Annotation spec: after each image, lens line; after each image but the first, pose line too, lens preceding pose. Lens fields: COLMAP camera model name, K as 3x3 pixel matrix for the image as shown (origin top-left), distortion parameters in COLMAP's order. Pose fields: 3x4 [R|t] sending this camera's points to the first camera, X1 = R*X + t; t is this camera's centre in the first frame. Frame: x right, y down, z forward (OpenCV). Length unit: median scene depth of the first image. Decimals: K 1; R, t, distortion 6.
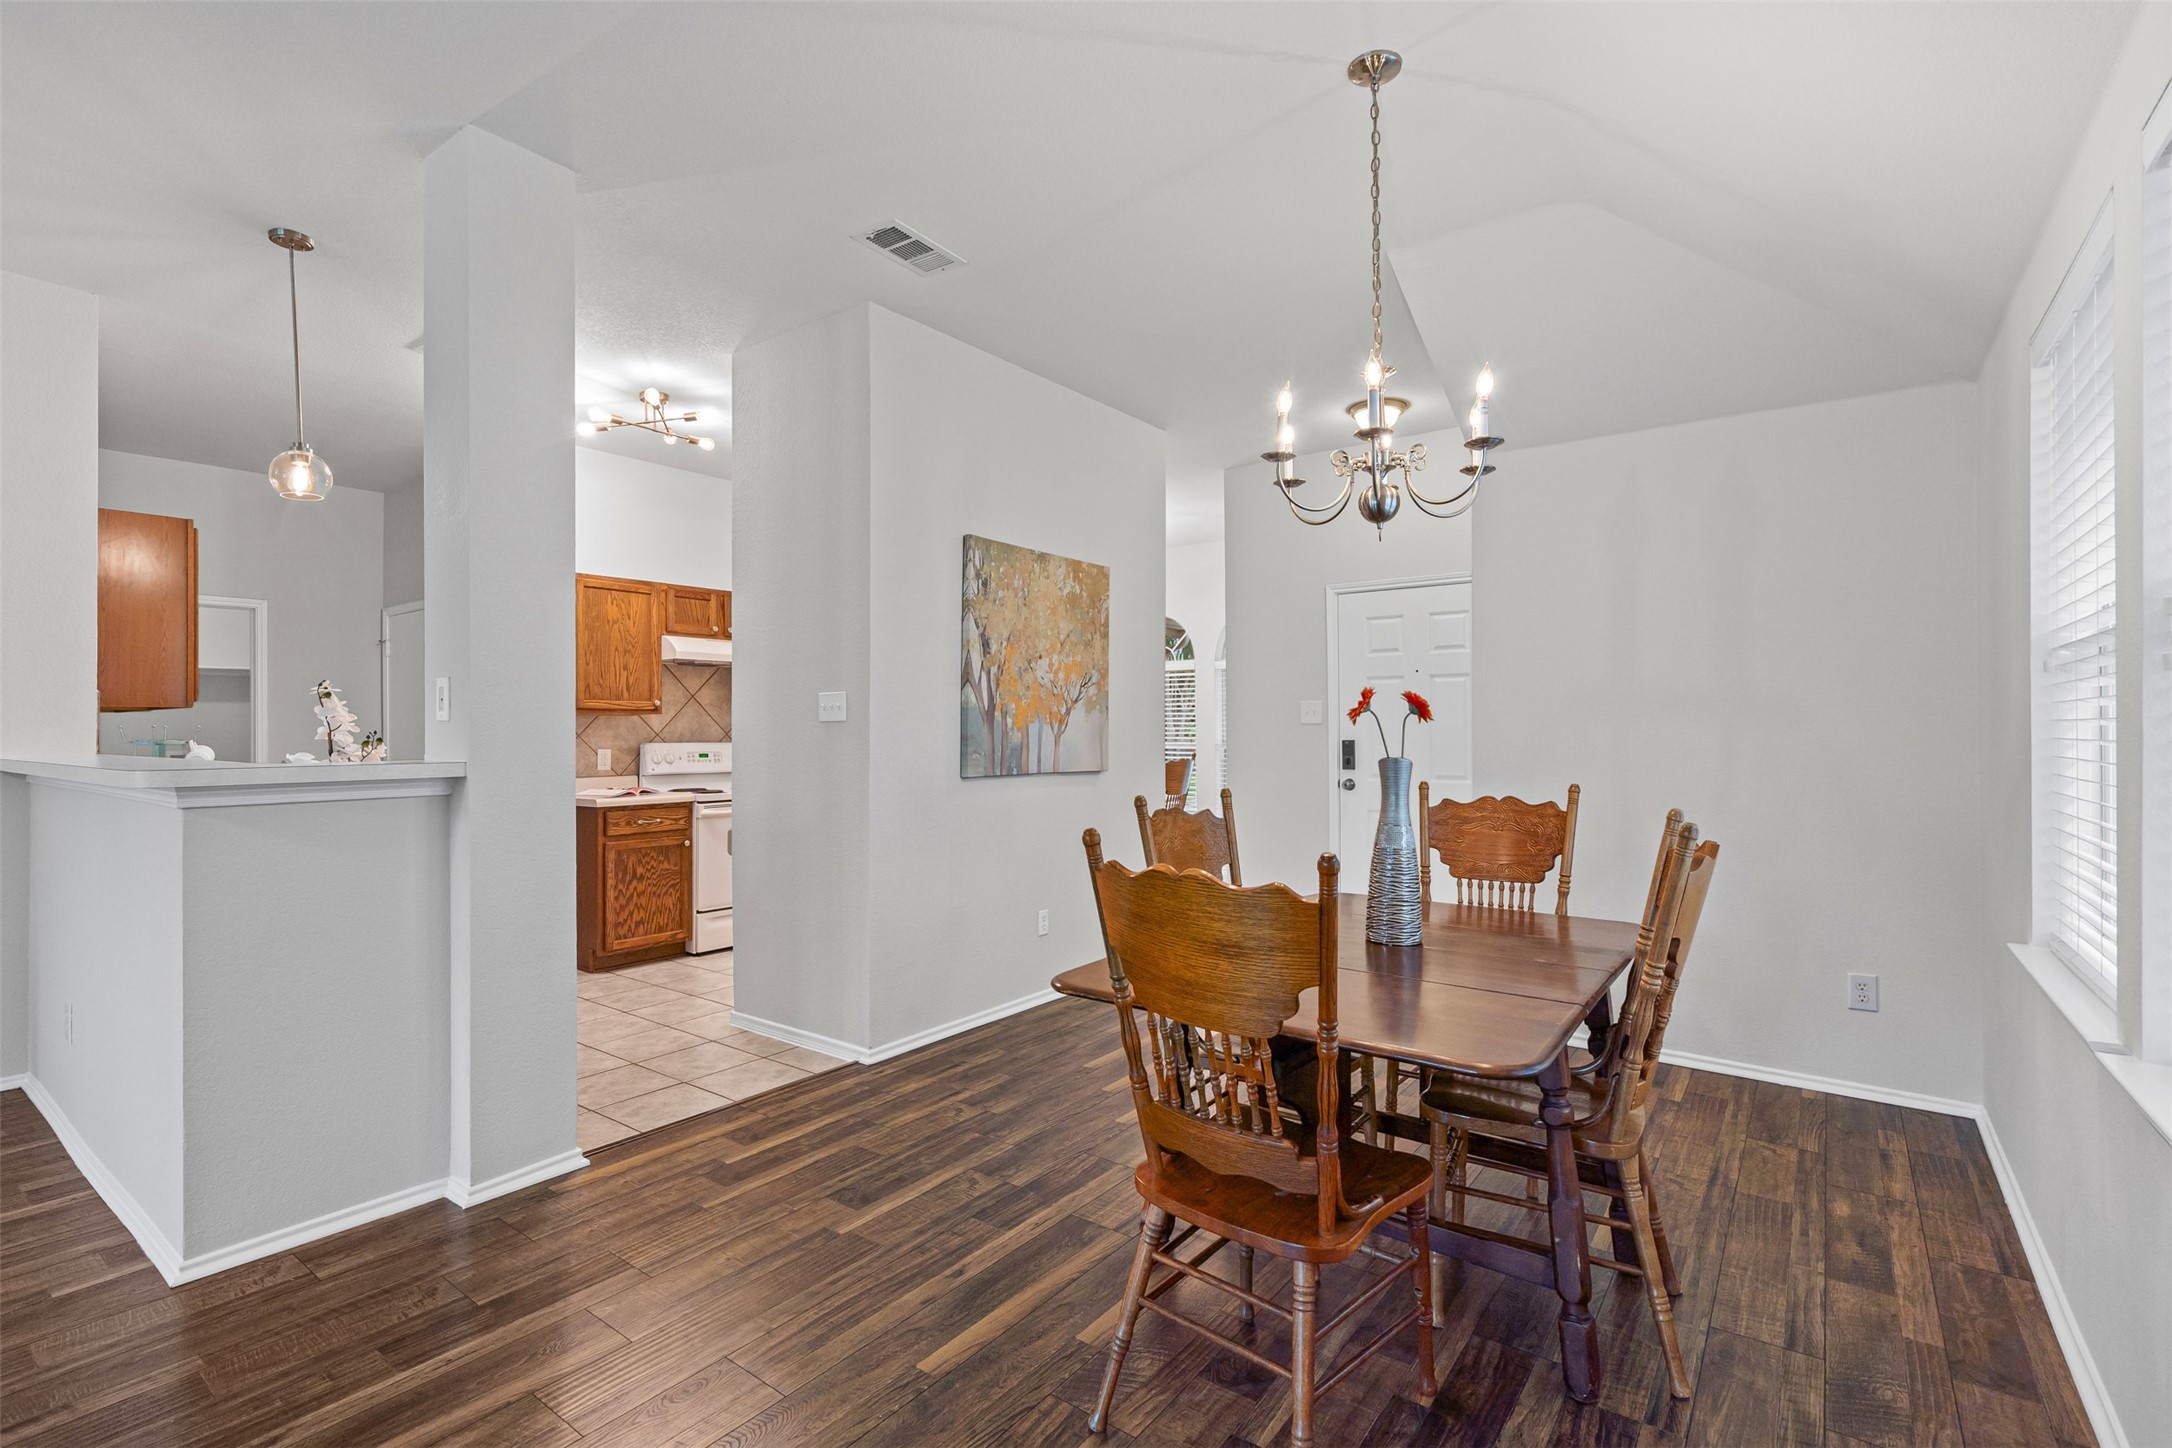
lens RADIAL K [[985.4, 0, 1067.1], [0, 985.4, 733.2], [0, 0, 1]] dist [-0.011731, 0.000739]
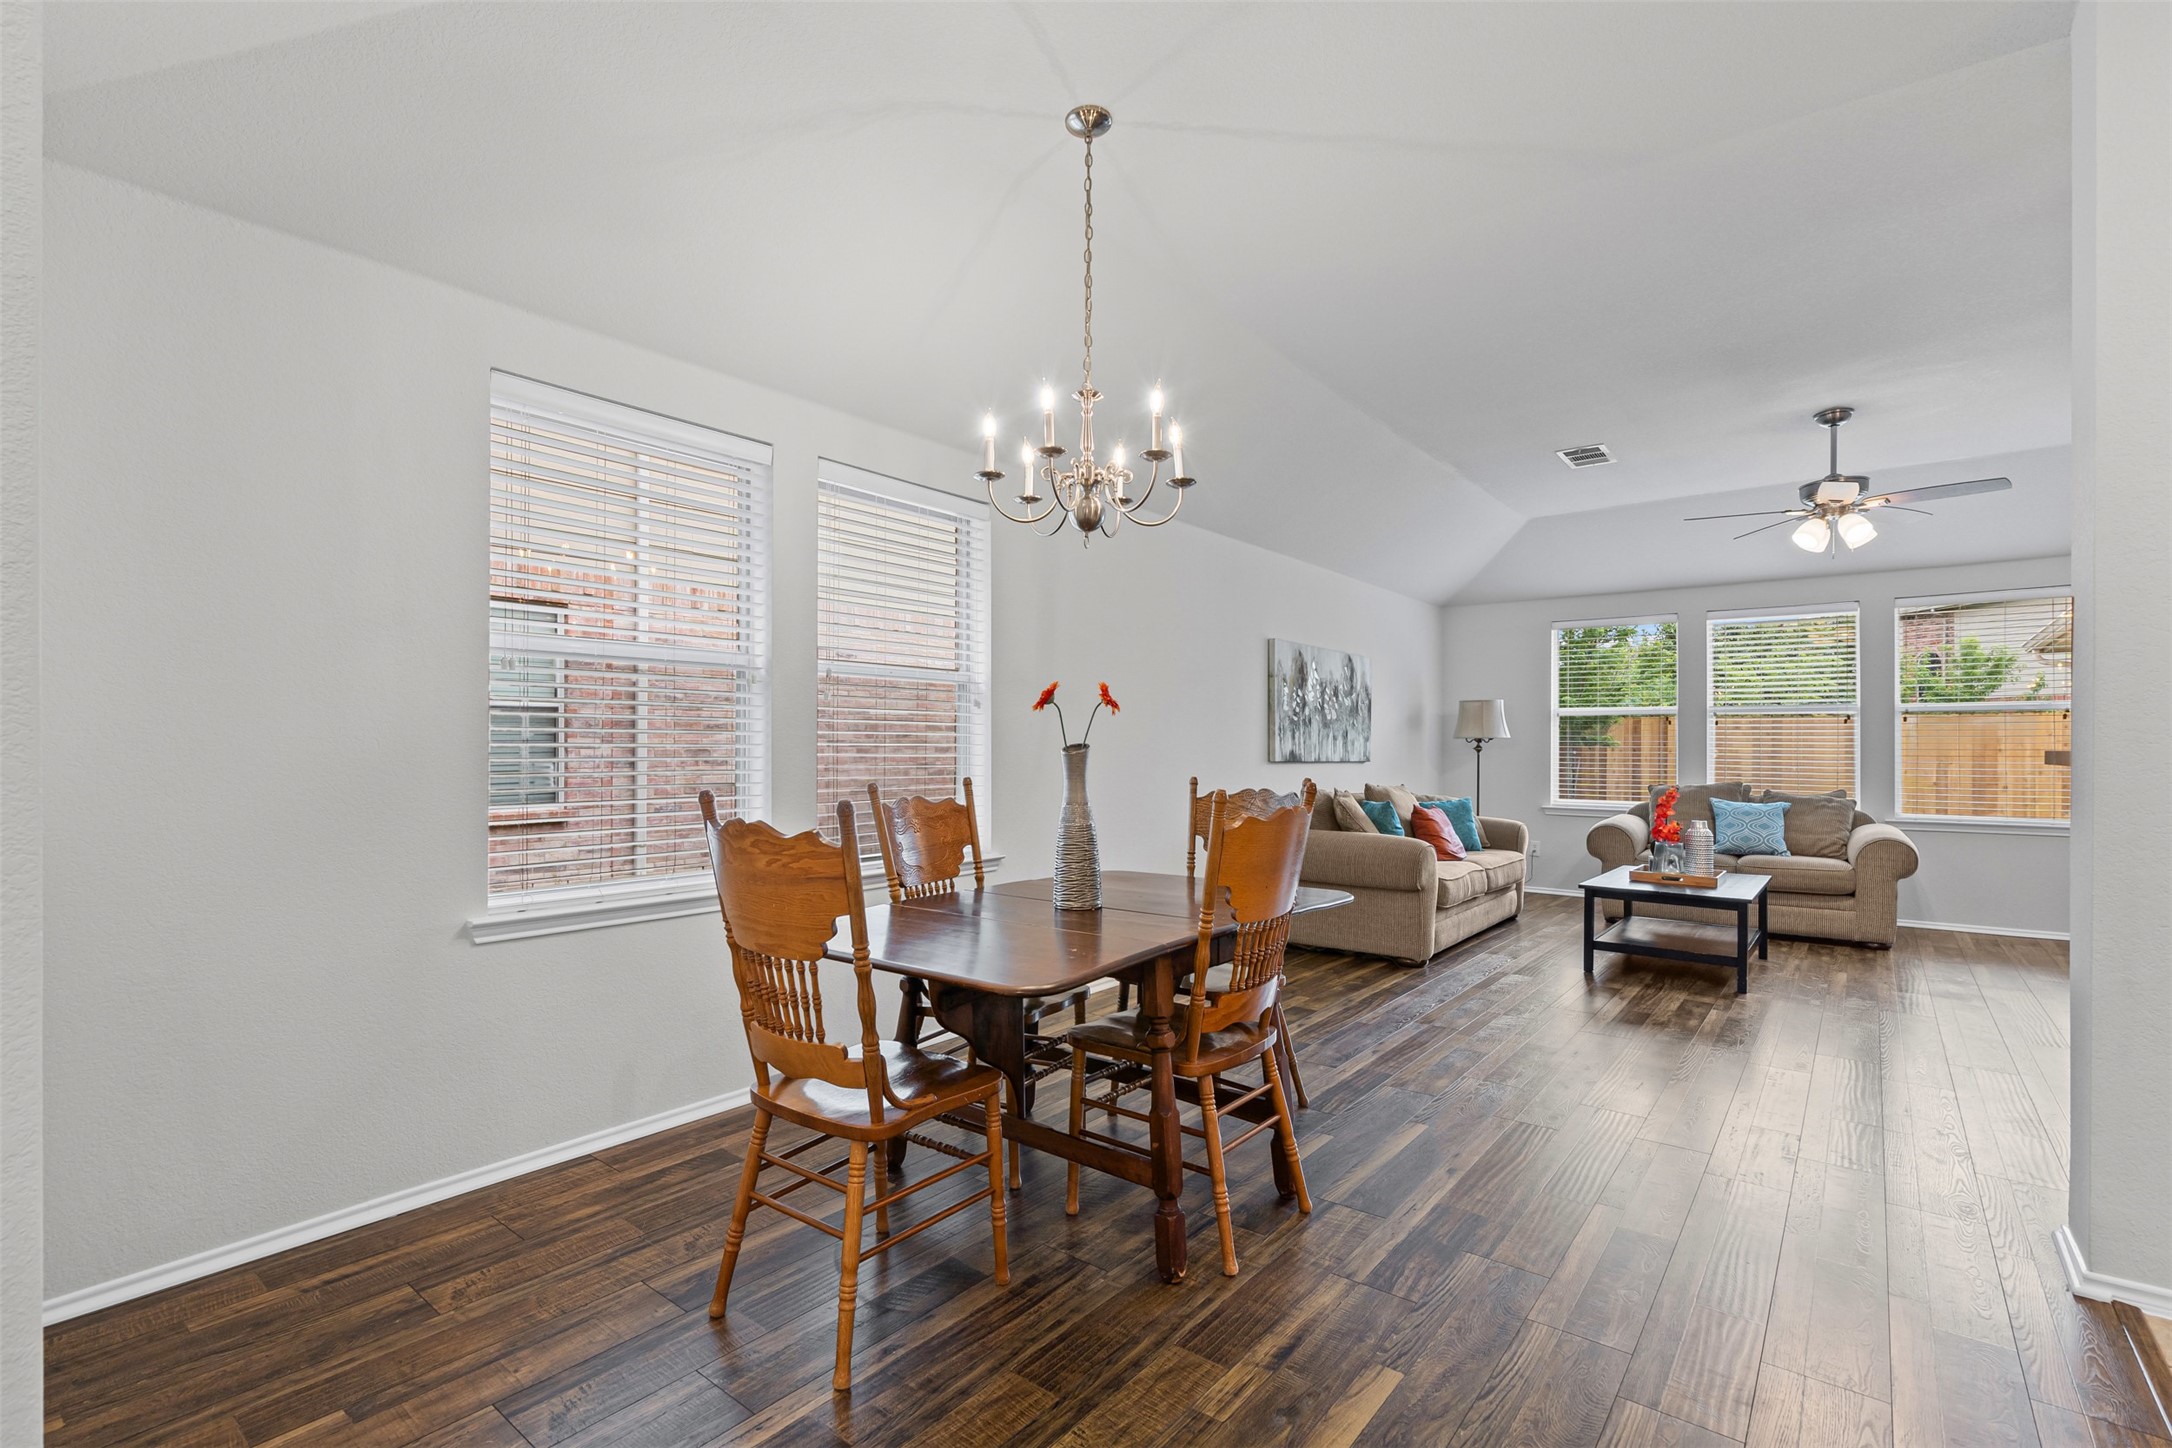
lens RADIAL K [[985.9, 0, 1083.9], [0, 985.9, 747.7], [0, 0, 1]] dist [-0.000108, 0.000419]
pose [[-0.999839, 0.001323, 0.017900, 0.215336], [0.001362, 0.999997, 0.002150, 0.019809], [-0.017897, 0.002174, -0.999837, 1.510954]]
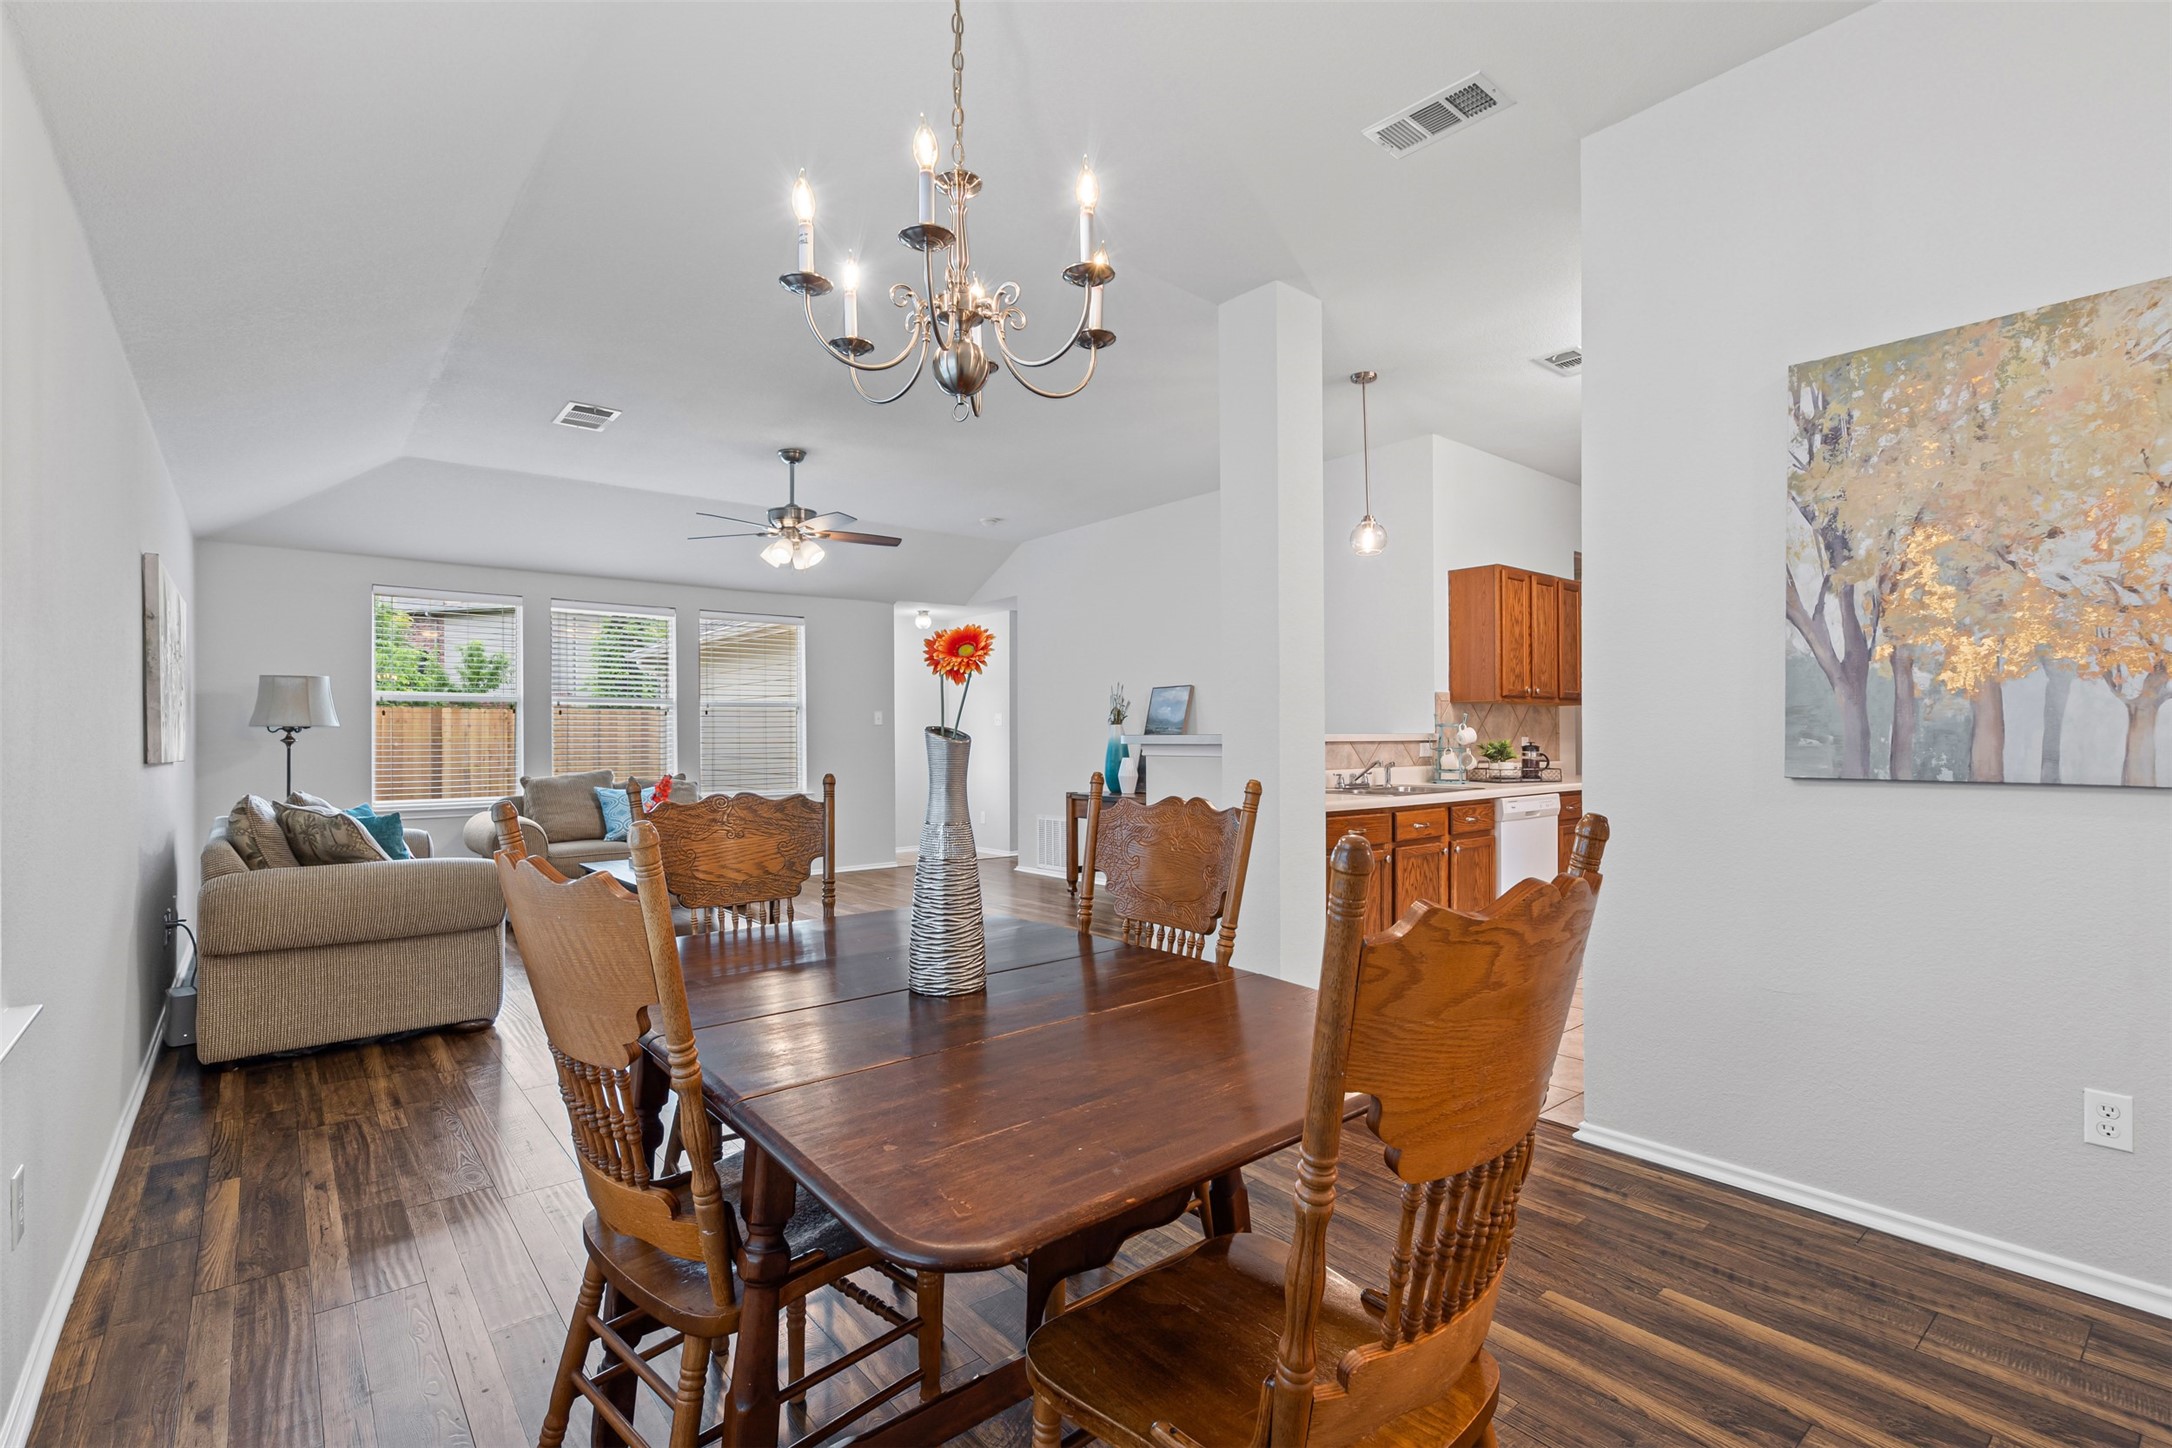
lens RADIAL K [[993.8, 0, 1073.9], [0, 993.8, 729.2], [0, 0, 1]] dist [-0.000629, 0.000213]
pose [[-0.229818, -0.000681, -0.973233, 0.723077], [0.004667, 0.999987, -0.001801, 0.018432], [0.973222, -0.004956, -0.229812, 0.892565]]
